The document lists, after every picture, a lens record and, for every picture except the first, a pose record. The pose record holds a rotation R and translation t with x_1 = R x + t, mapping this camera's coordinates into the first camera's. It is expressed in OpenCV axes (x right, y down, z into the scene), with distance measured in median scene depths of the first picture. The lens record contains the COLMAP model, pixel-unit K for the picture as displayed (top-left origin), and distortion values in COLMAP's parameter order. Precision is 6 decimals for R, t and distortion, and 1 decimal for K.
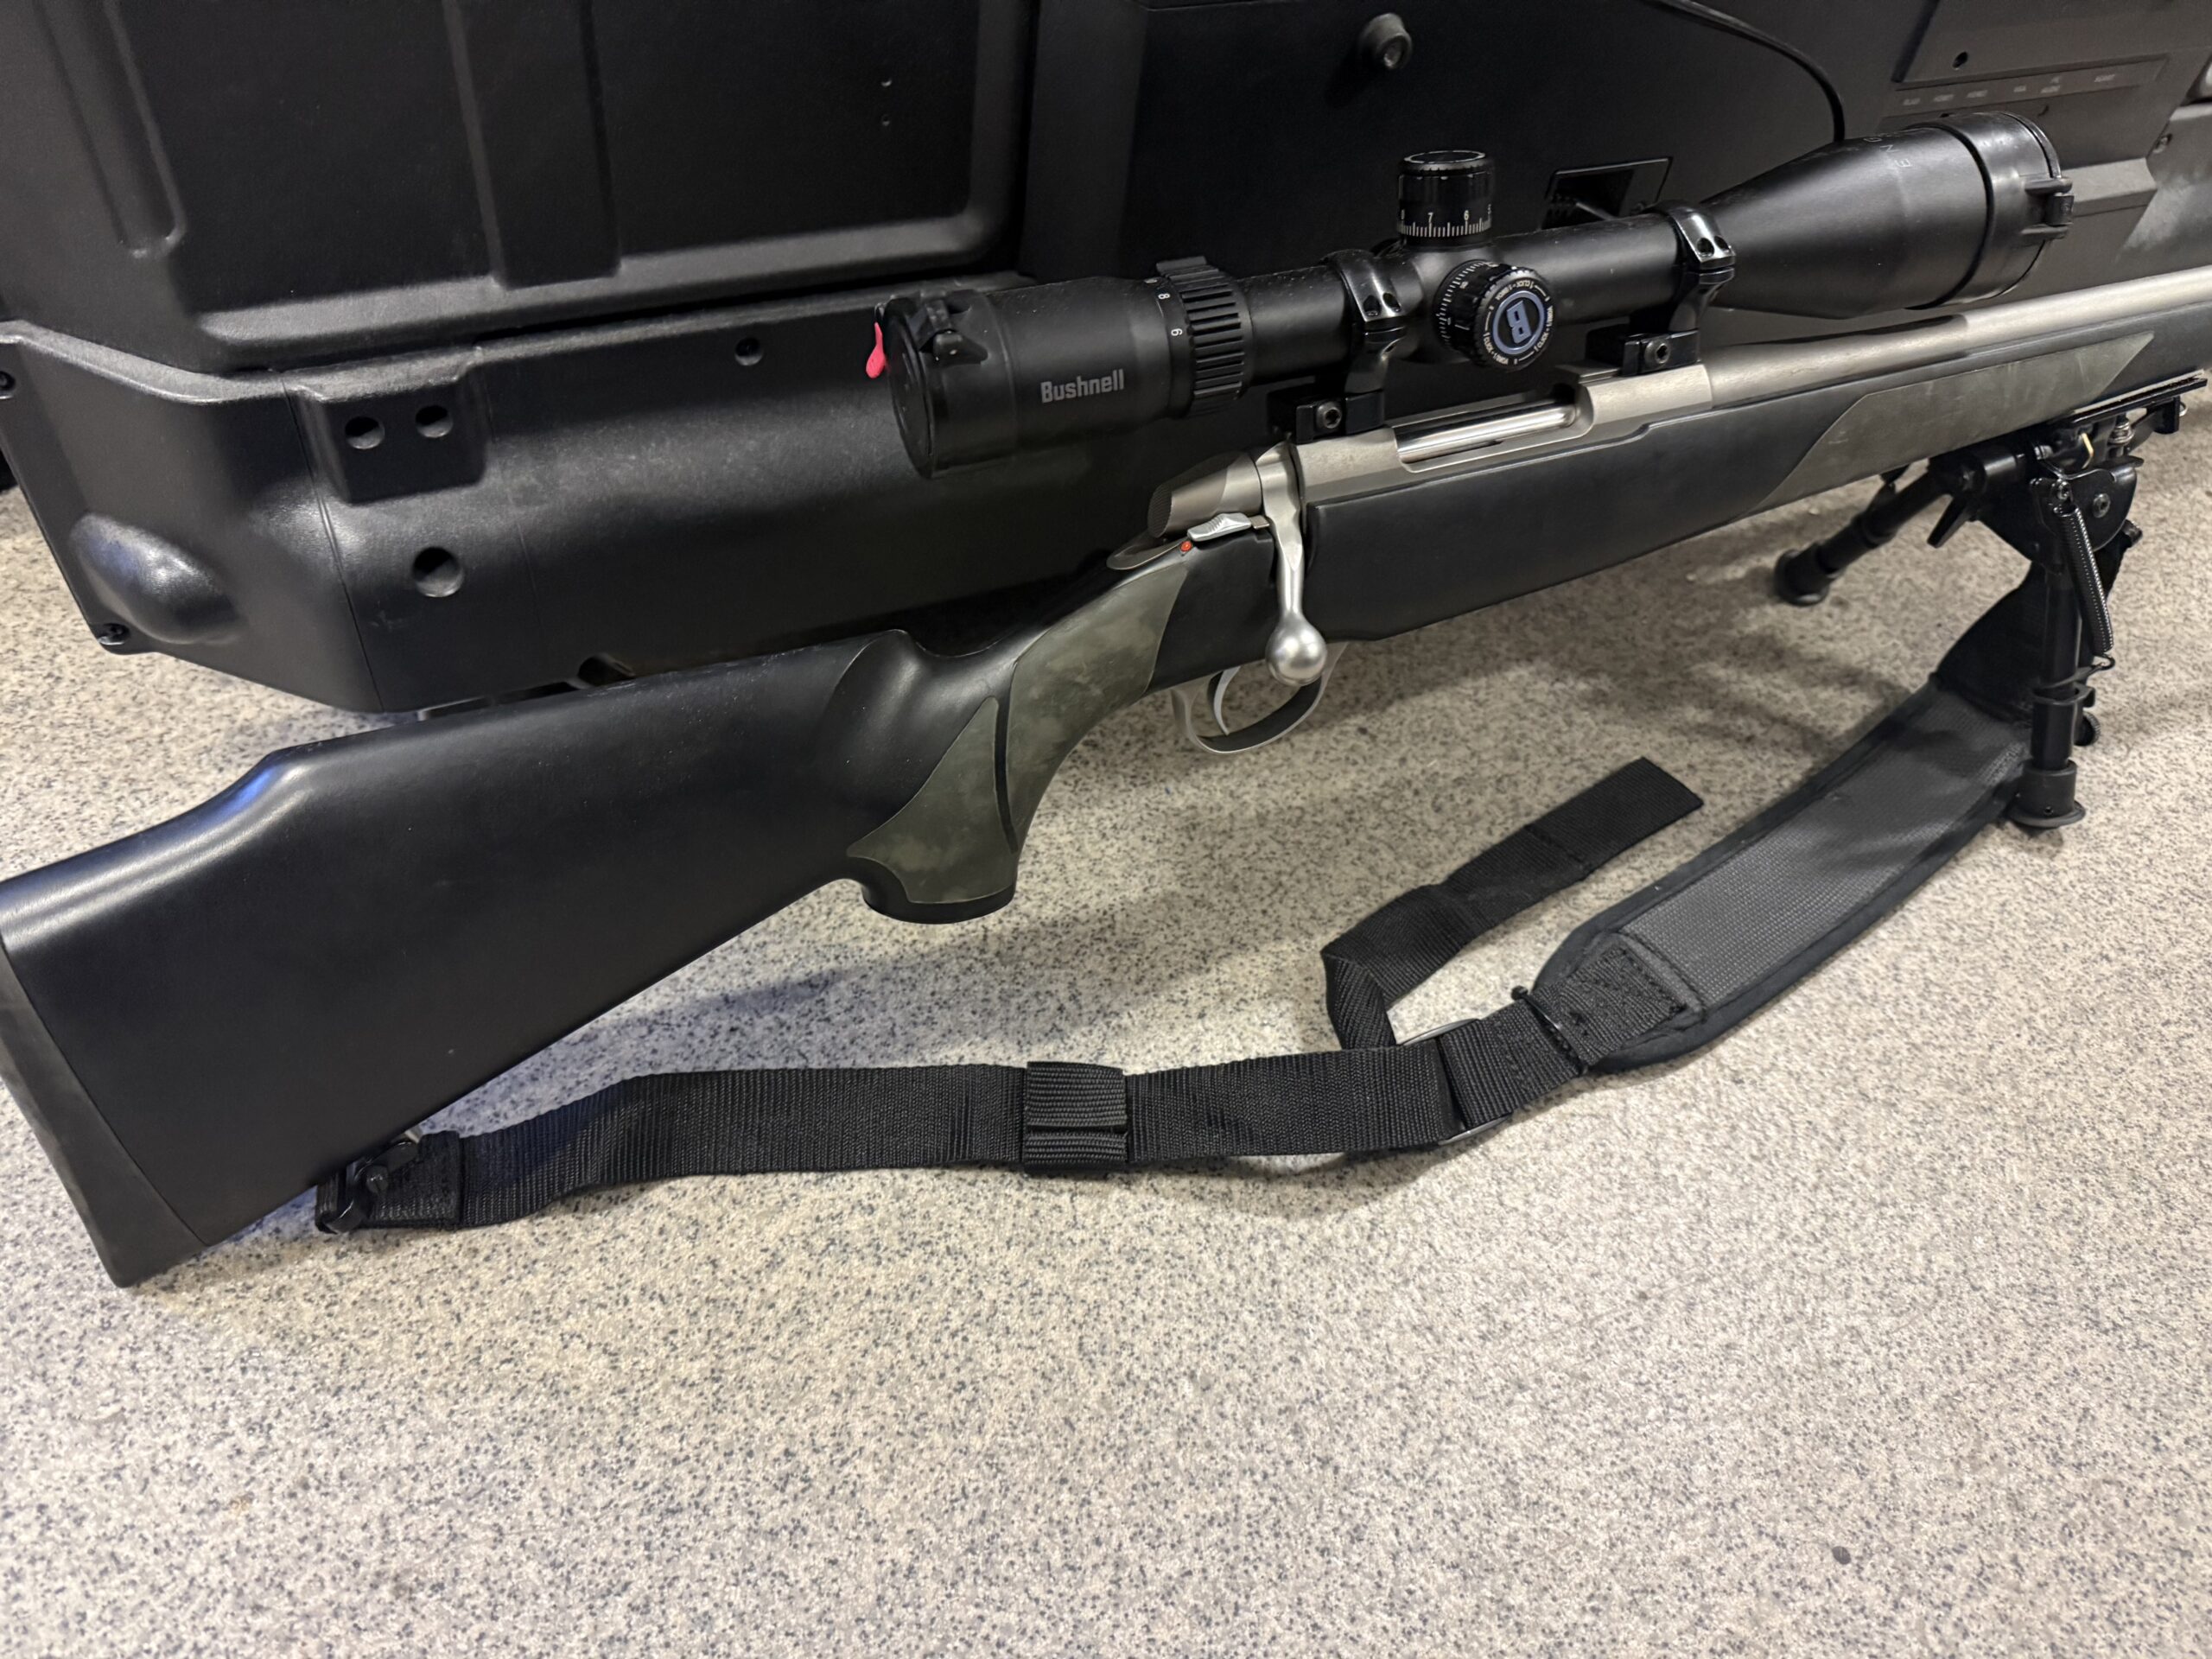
lens RADIAL K [[1564.8, 0, 1098.4], [0, 1564.8, 825.4], [0, 0, 1]] dist [0.005894, -0.012532]
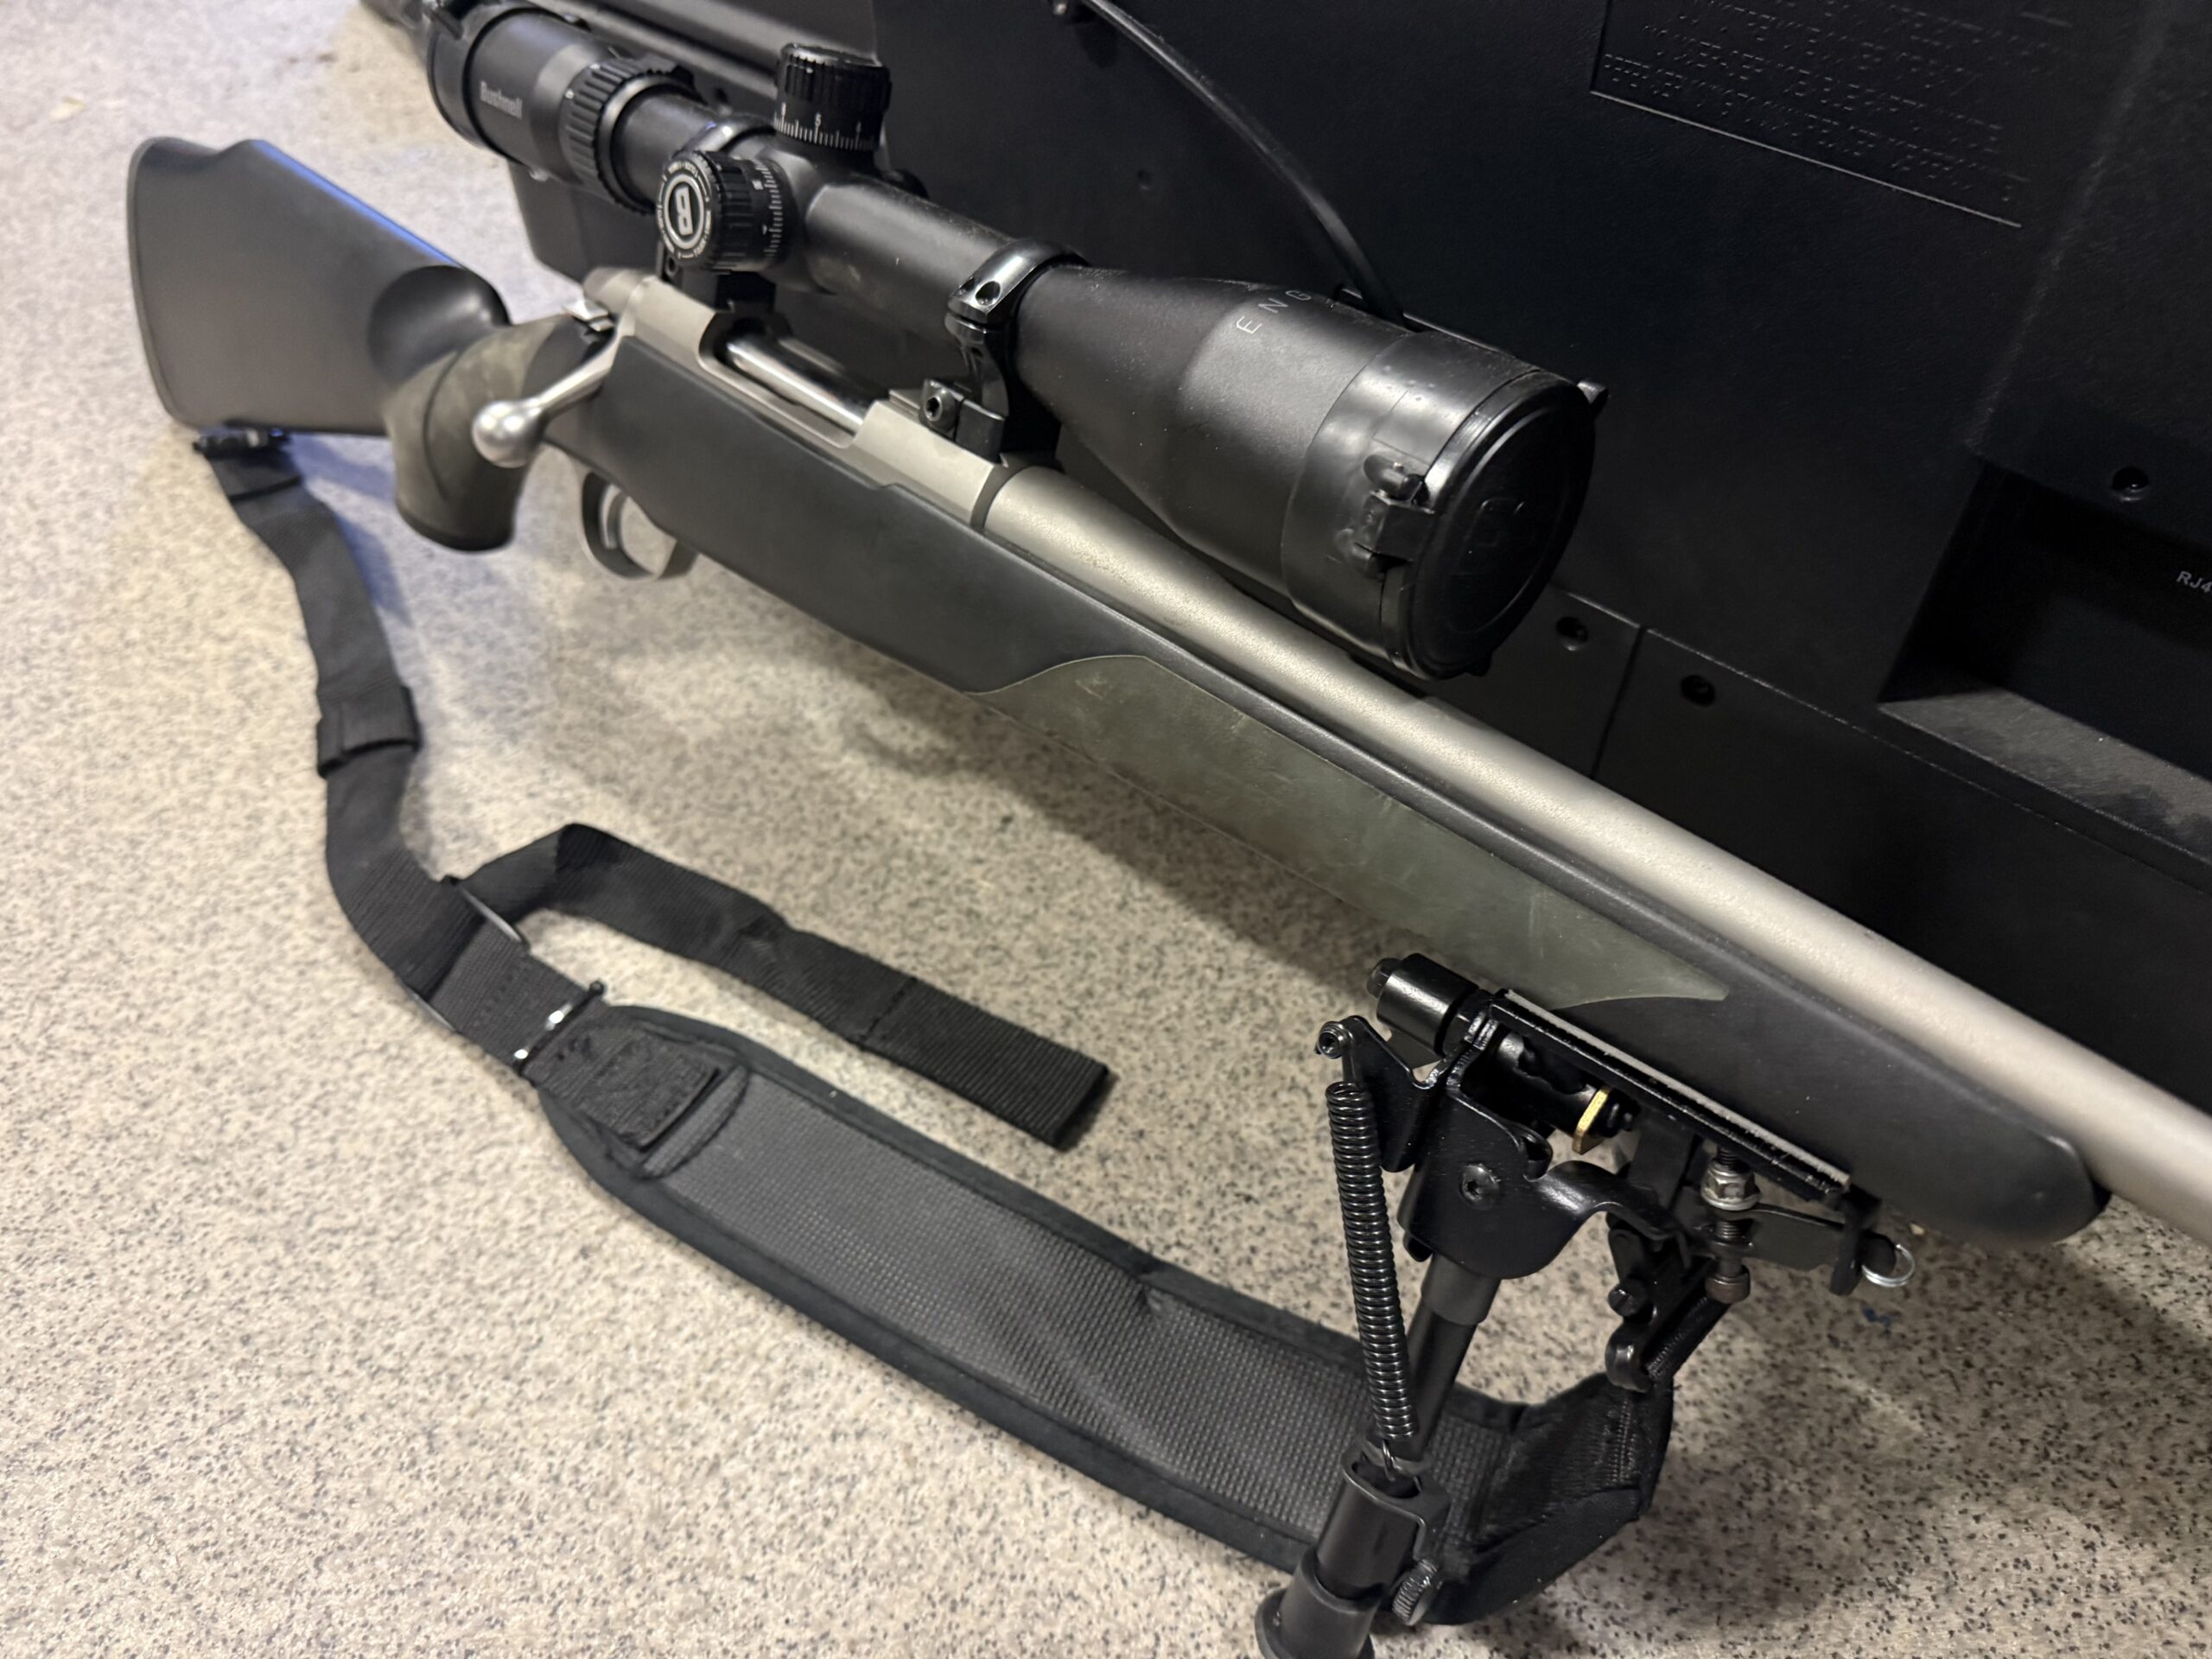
lens RADIAL K [[1564.8, 0, 1100.4], [0, 1564.8, 832.4], [0, 0, 1]] dist [0.005894, -0.012532]
pose [[0.380542, 0.595820, -0.707239, 1.013758], [-0.655322, 0.713351, 0.248362, -0.382858], [0.652489, 0.368956, 0.661914, 0.611078]]
